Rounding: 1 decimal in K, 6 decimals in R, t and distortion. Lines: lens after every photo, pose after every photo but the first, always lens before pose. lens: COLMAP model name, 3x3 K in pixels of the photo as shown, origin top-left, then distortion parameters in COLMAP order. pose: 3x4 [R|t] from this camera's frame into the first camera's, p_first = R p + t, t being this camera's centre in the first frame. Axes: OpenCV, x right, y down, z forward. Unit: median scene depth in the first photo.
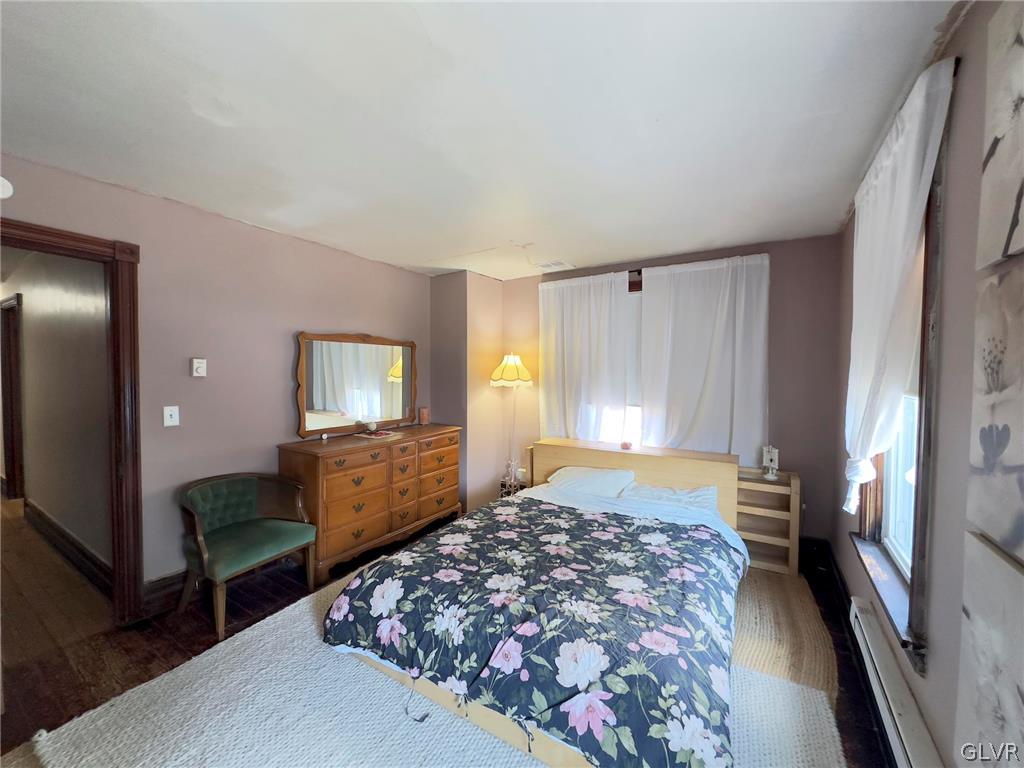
lens RADIAL K [[408.9, 0, 509.8], [0, 408.9, 380.8], [0, 0, 1]] dist [0.000302, -0.000319]
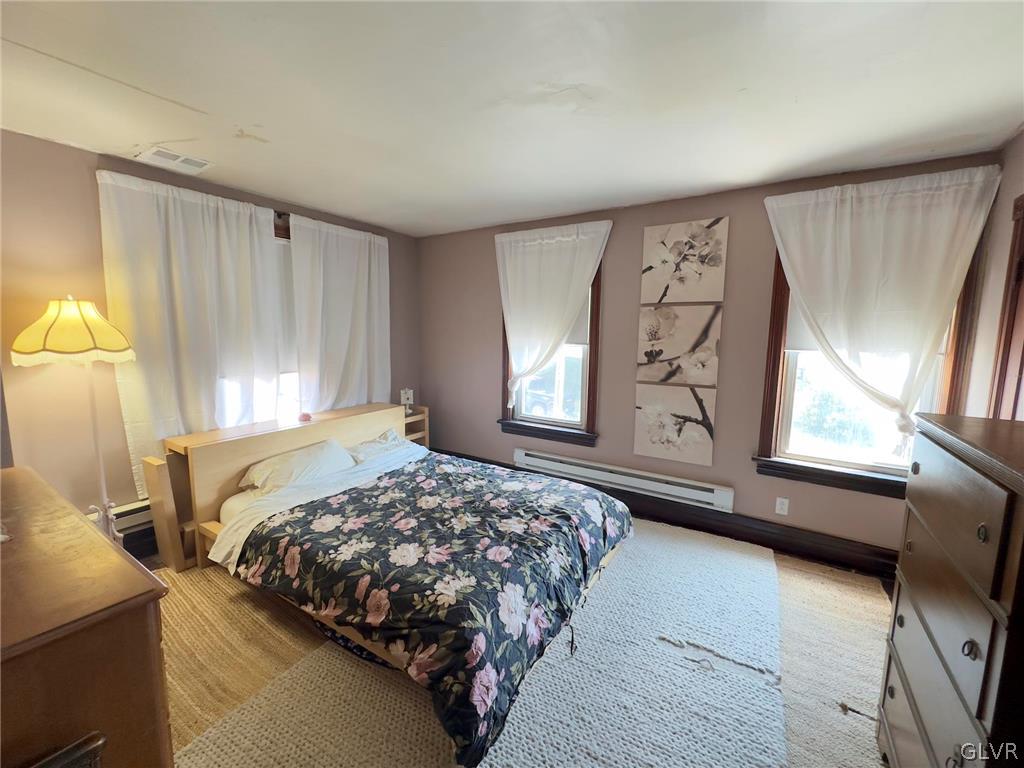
lens RADIAL K [[408.9, 0, 509.6], [0, 408.9, 384.2], [0, 0, 1]] dist [0.000302, -0.000319]
pose [[0.018495, -0.128943, 0.991479, -0.741020], [0.017917, 0.991533, 0.128616, -0.024091], [-0.999668, 0.015385, 0.020649, 0.678777]]
